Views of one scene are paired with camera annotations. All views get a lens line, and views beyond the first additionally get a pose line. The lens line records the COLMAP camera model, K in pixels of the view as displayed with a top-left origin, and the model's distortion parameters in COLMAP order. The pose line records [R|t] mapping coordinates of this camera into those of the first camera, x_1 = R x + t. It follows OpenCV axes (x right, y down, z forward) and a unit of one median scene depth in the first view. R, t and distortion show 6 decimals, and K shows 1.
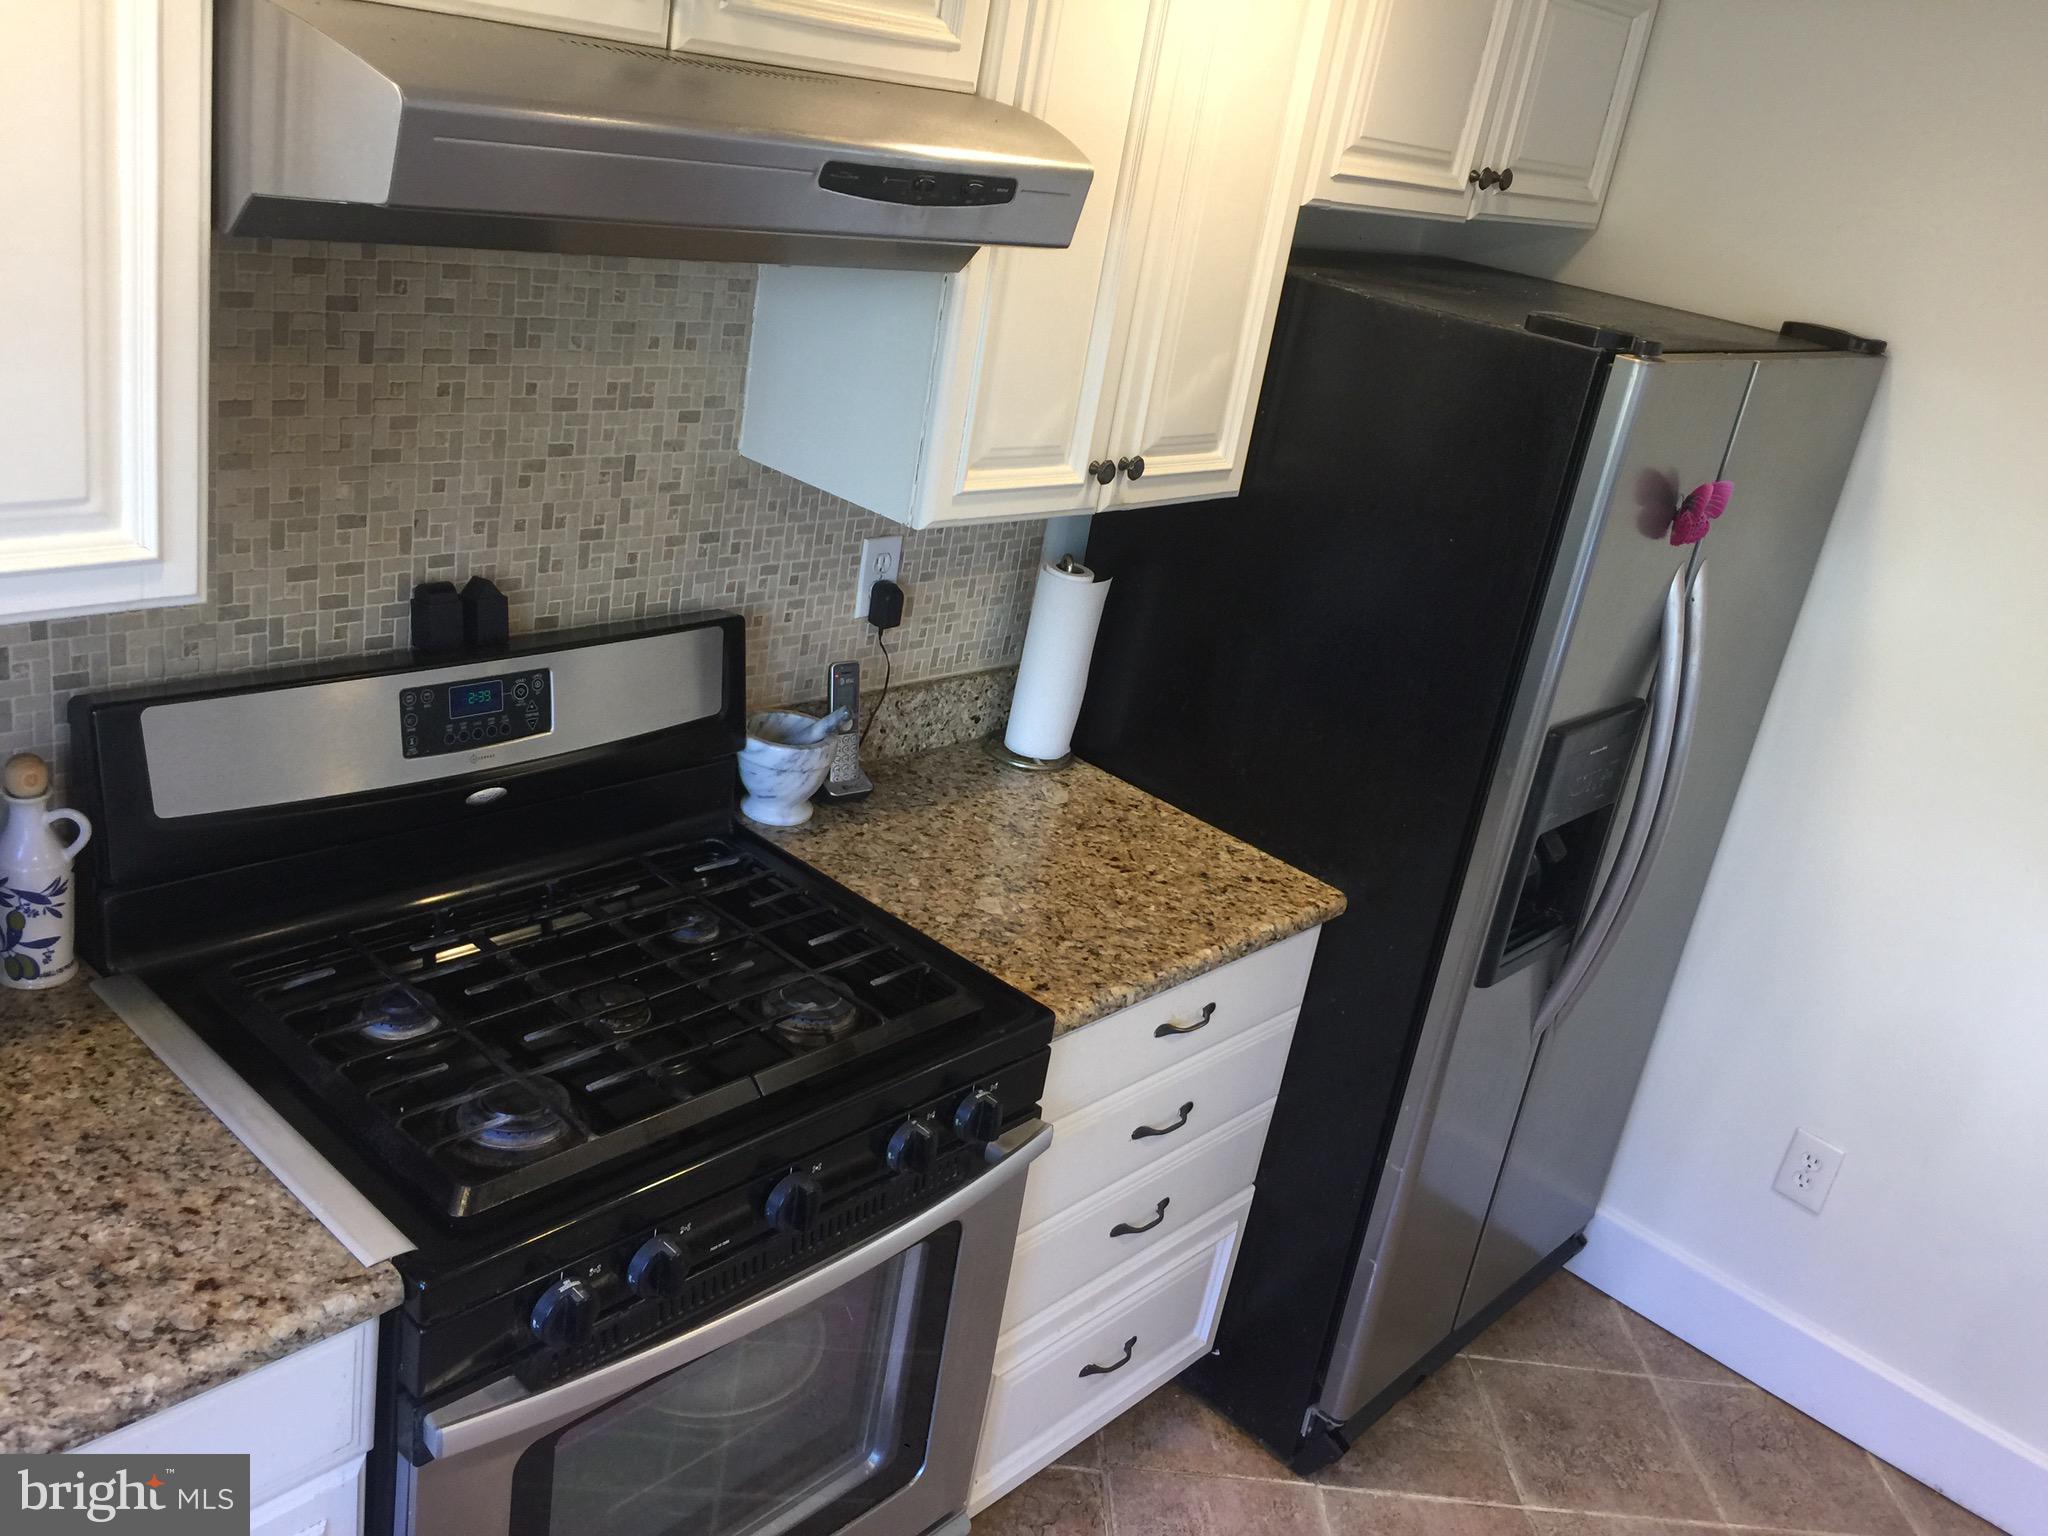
lens RADIAL K [[1773.0, 0, 1024.0], [0, 1773.0, 768.0], [0, 0, 1]] dist [0.063737, 0.004392]
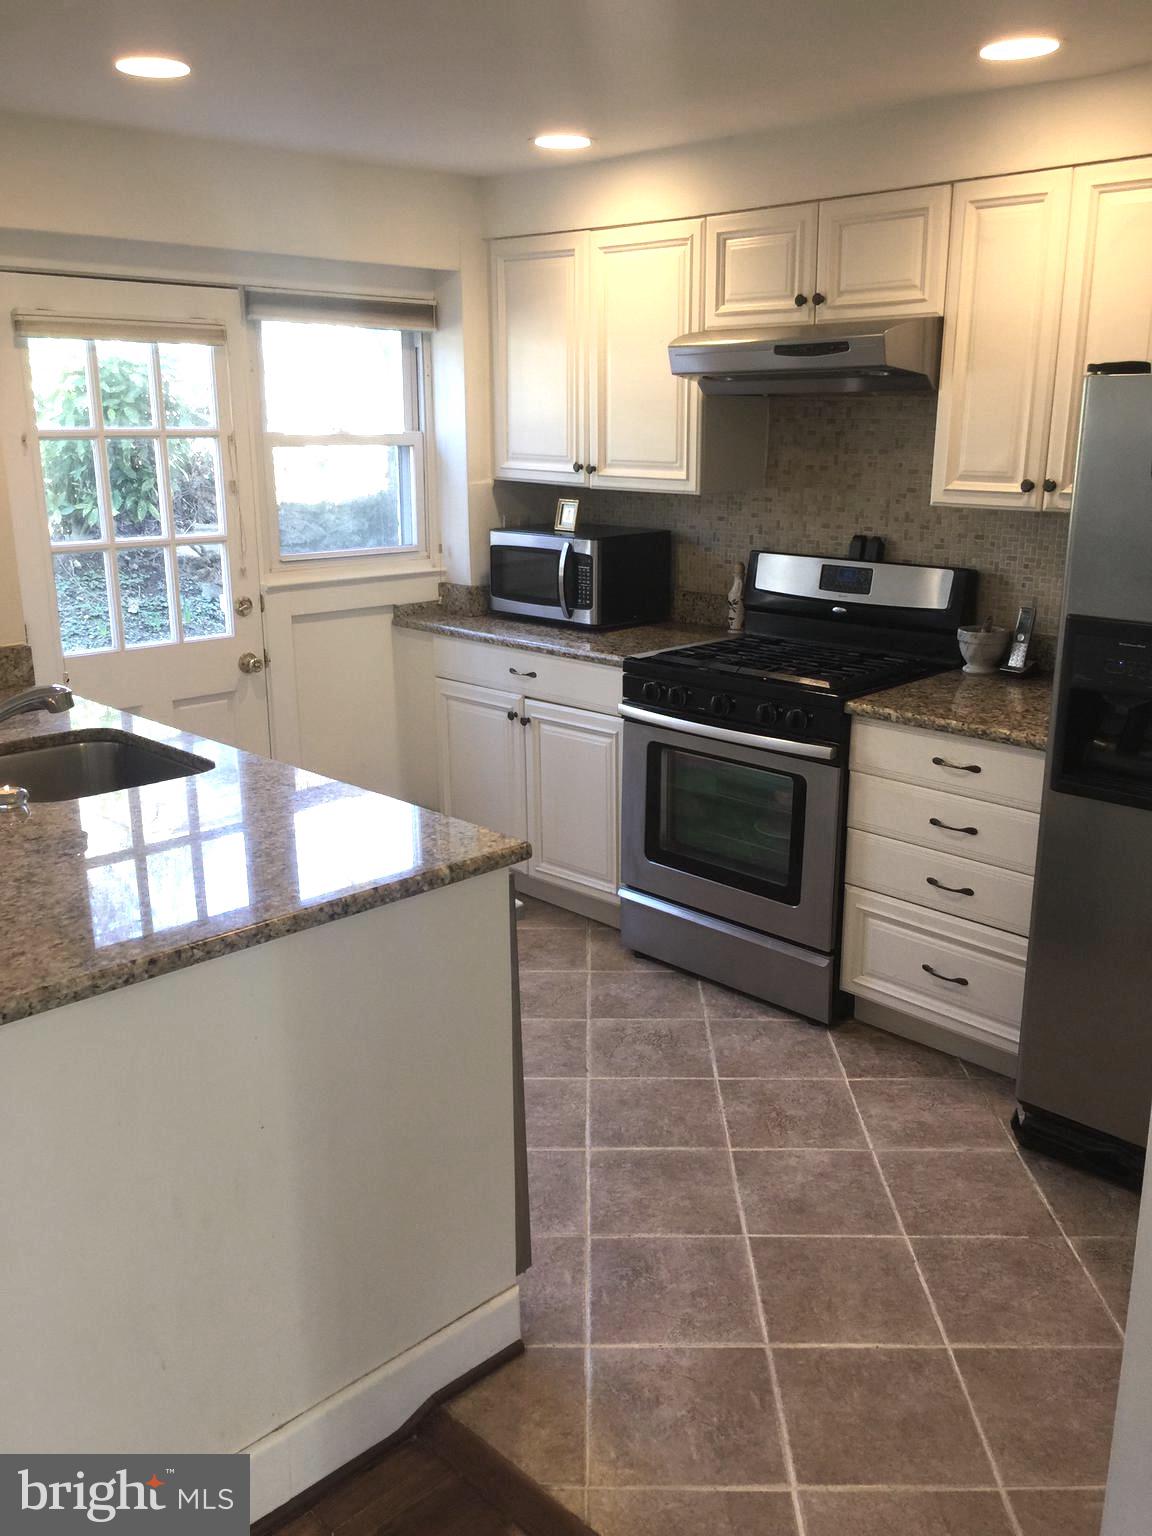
lens RADIAL K [[1329.7, 0, 576.0], [0, 1329.7, 768.0], [0, 0, 1]] dist [0.063737, 0.004392]
pose [[-0.052996, 0.096836, -0.993888, 1.736375], [-0.382530, 0.917398, 0.109780, 0.163555], [0.922422, 0.386010, -0.011575, 0.738861]]
